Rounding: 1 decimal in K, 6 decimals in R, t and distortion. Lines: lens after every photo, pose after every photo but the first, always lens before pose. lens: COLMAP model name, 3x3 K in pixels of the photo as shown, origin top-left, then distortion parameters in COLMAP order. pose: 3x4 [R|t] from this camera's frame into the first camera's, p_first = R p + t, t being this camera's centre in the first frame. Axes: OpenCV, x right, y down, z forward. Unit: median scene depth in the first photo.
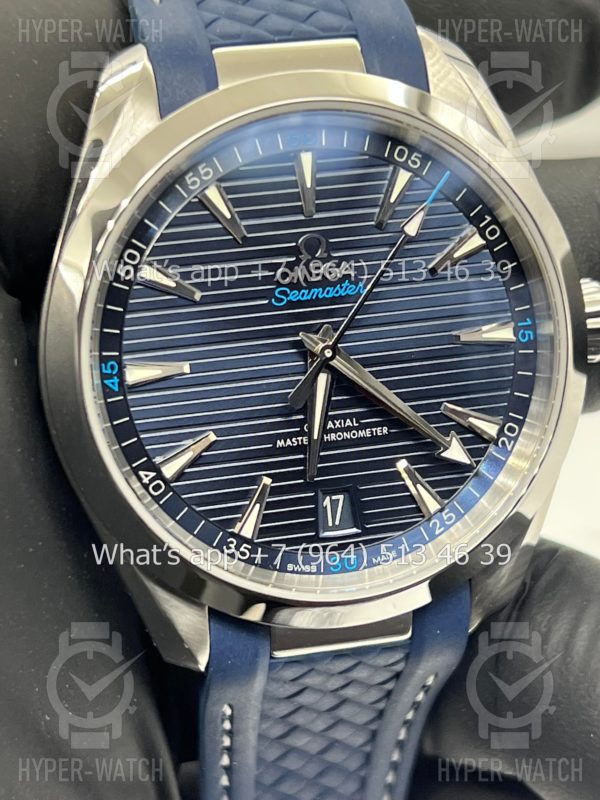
lens RADIAL K [[1890.5, 0, 307.3], [0, 1890.5, 403.3], [0, 0, 1]] dist [0.309962, 0.000000]
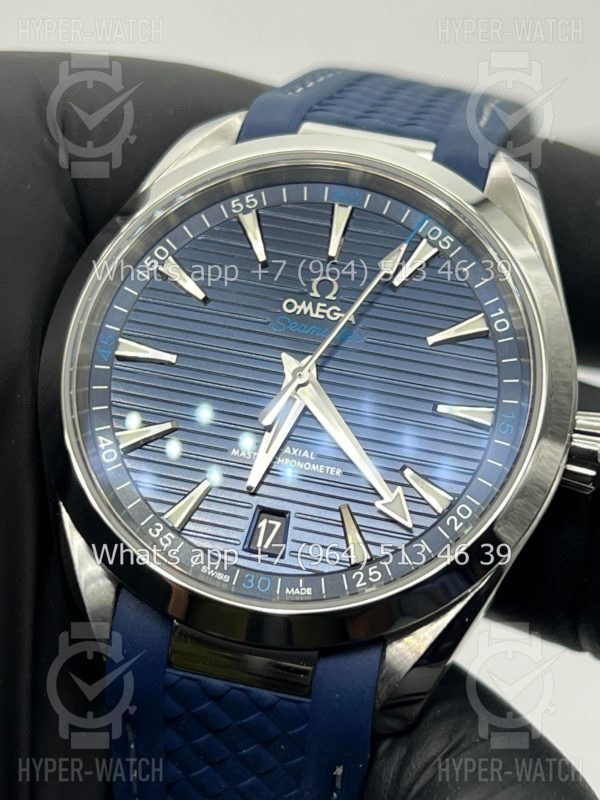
lens RADIAL K [[1890.5, 0, 298.0], [0, 1890.5, 405.5], [0, 0, 1]] dist [0.309962, 0.000000]
pose [[0.901570, 0.208744, -0.378943, 0.399948], [-0.332767, 0.894332, -0.299058, 0.293923], [0.276474, 0.395722, 0.875766, 0.096665]]
